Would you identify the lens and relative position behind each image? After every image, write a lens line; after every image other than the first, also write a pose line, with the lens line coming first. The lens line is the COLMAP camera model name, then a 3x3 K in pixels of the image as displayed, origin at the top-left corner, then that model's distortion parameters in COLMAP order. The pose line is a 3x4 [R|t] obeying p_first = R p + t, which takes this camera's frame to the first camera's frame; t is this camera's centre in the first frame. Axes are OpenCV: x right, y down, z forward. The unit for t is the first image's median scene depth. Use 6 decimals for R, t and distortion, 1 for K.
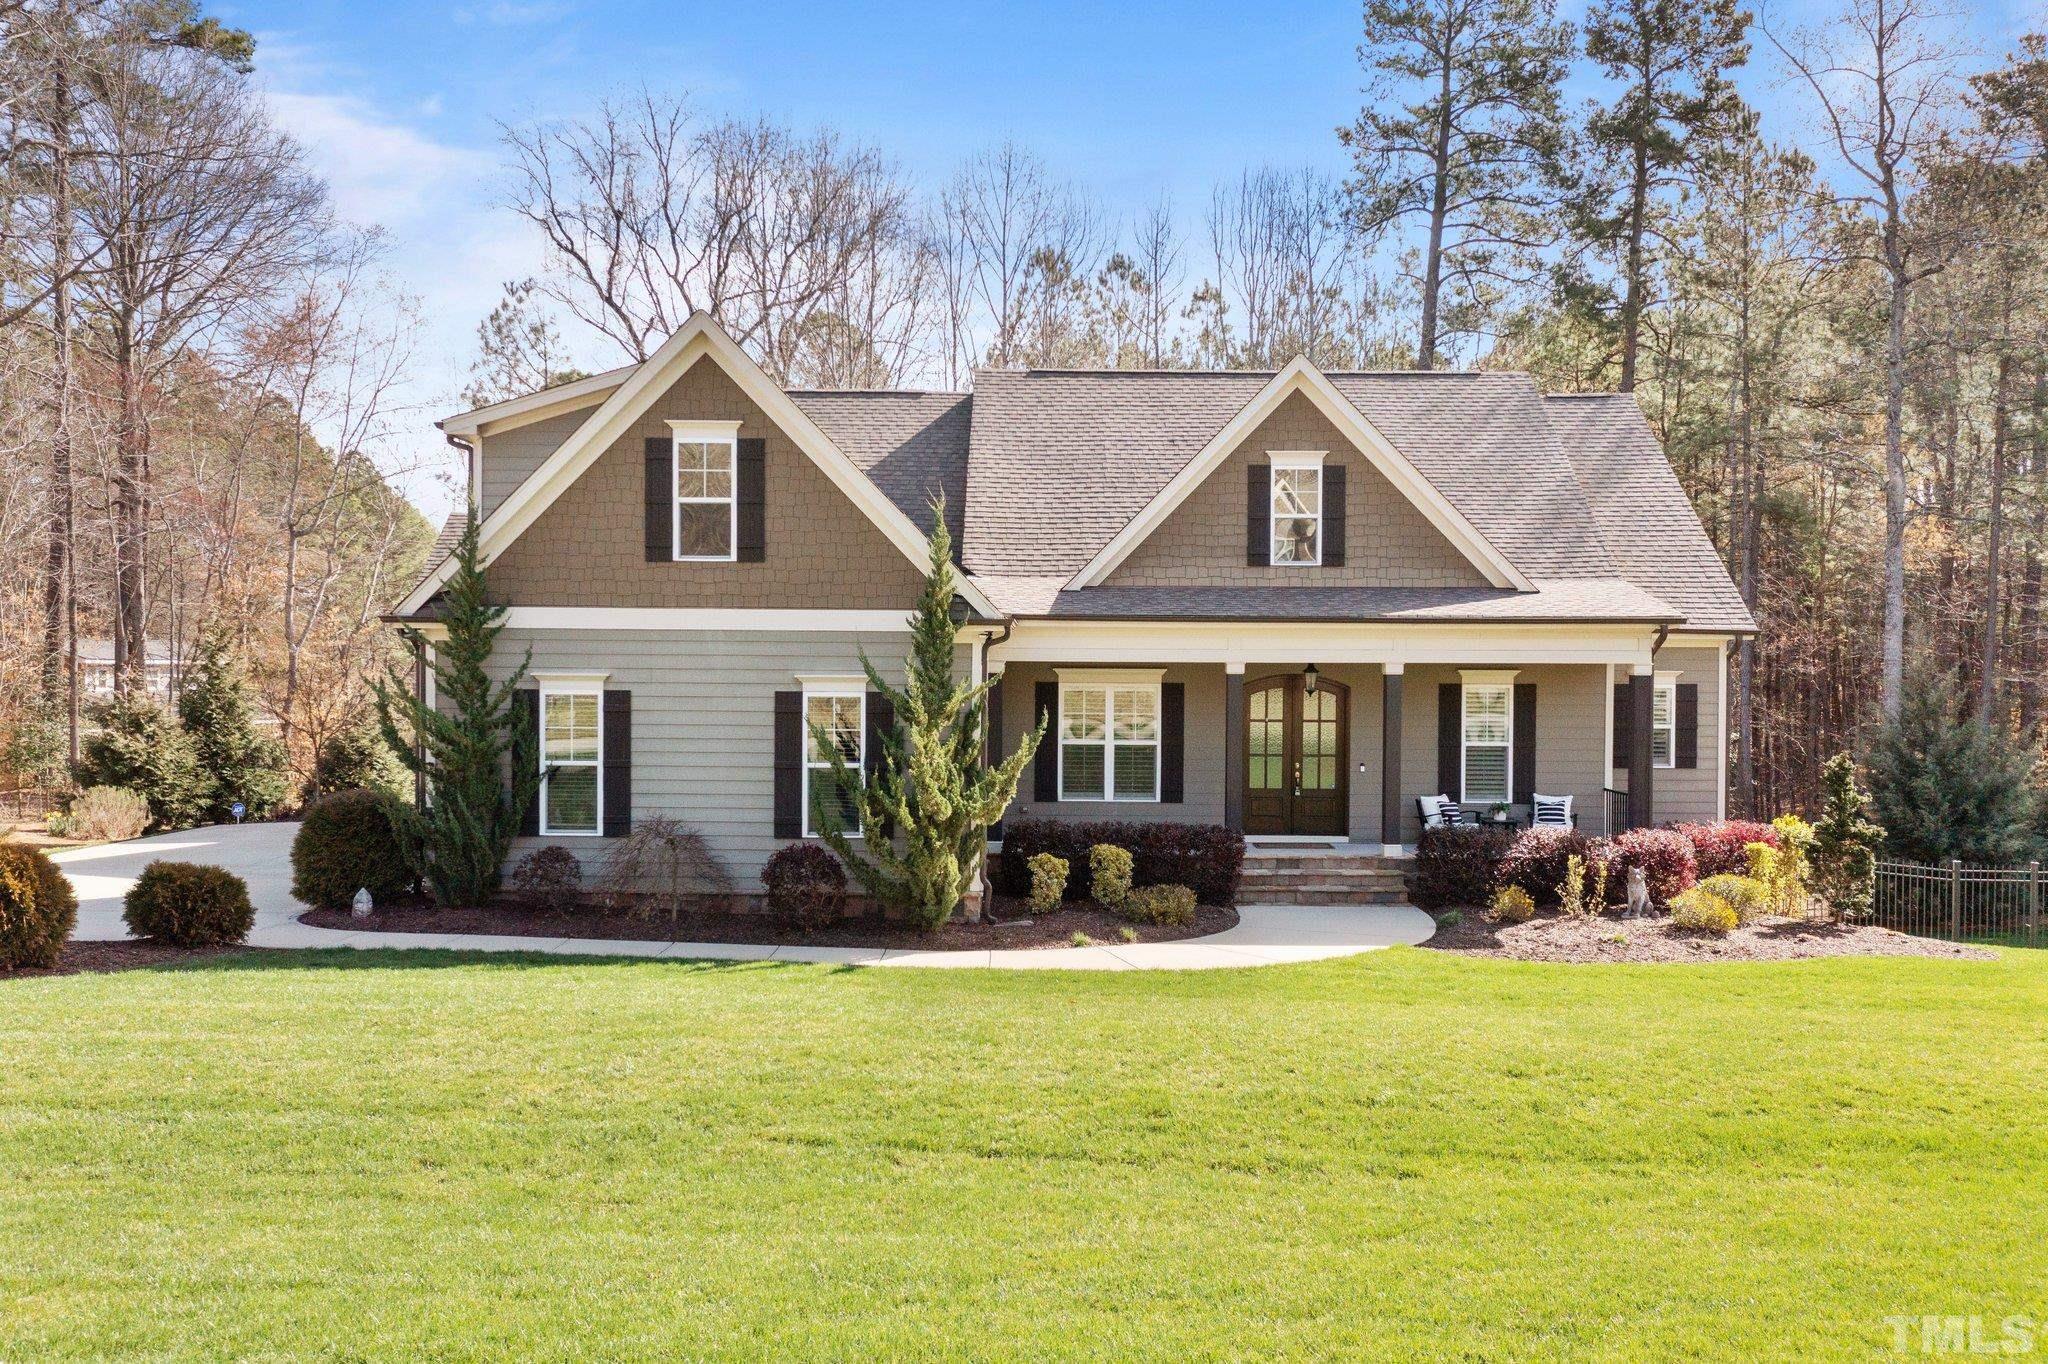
lens RADIAL K [[1613.0, 0, 1024.0], [0, 1613.0, 682.0], [0, 0, 1]] dist [0.007553, -0.001439]
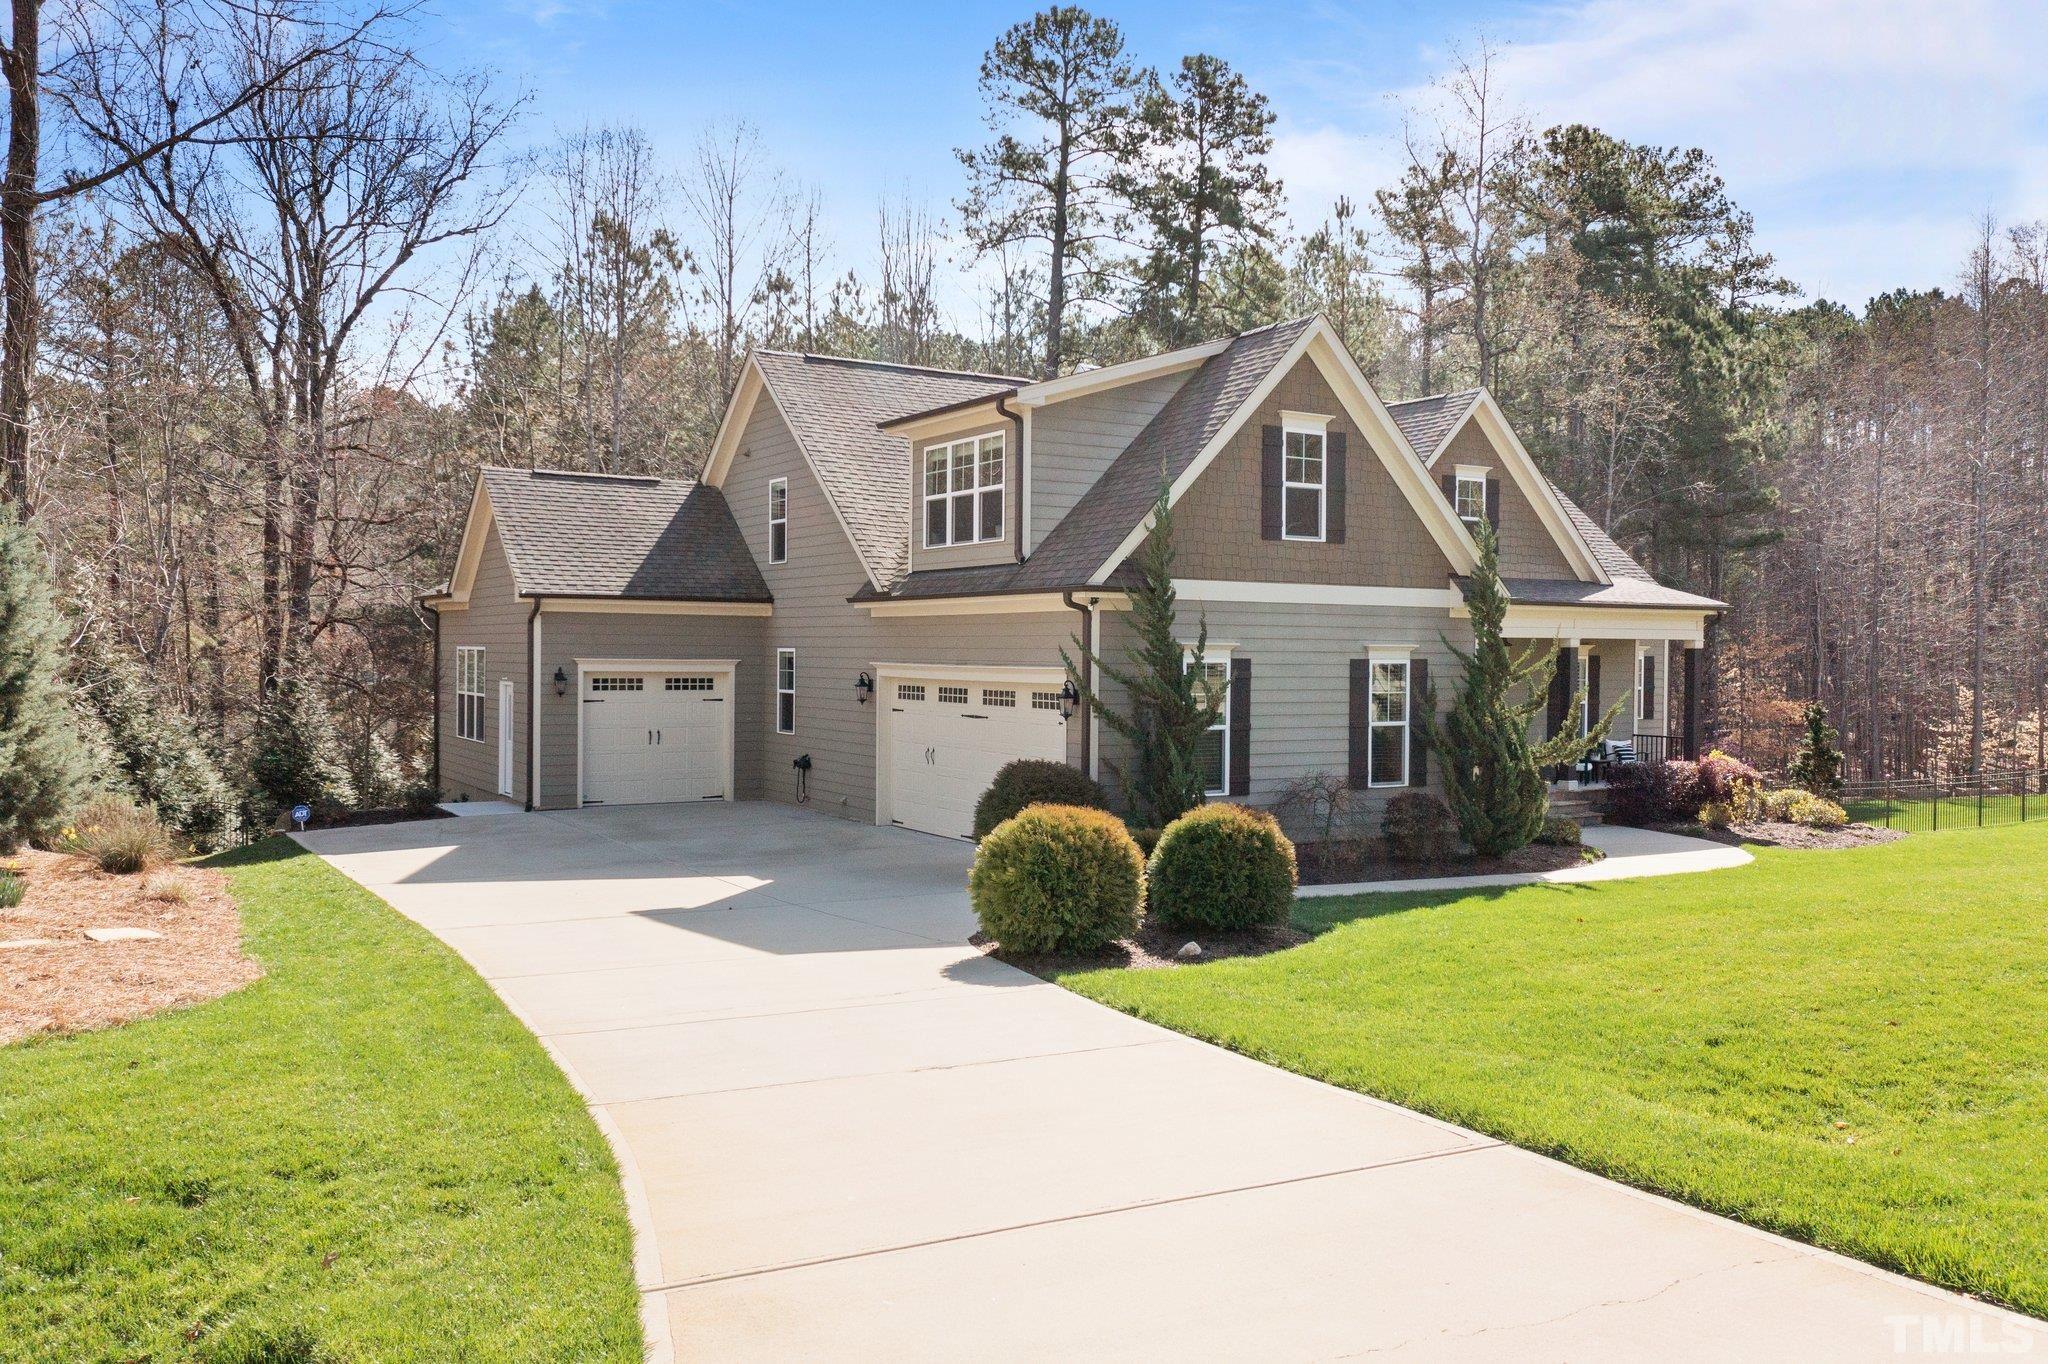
lens RADIAL K [[1613.5, 0, 1030.6], [0, 1613.5, 680.8], [0, 0, 1]] dist [0.009880, 0.000129]
pose [[0.849782, -0.008250, 0.527070, -0.785227], [0.005384, 0.999961, 0.006972, 0.009845], [-0.527107, -0.003086, 0.849794, 0.136072]]
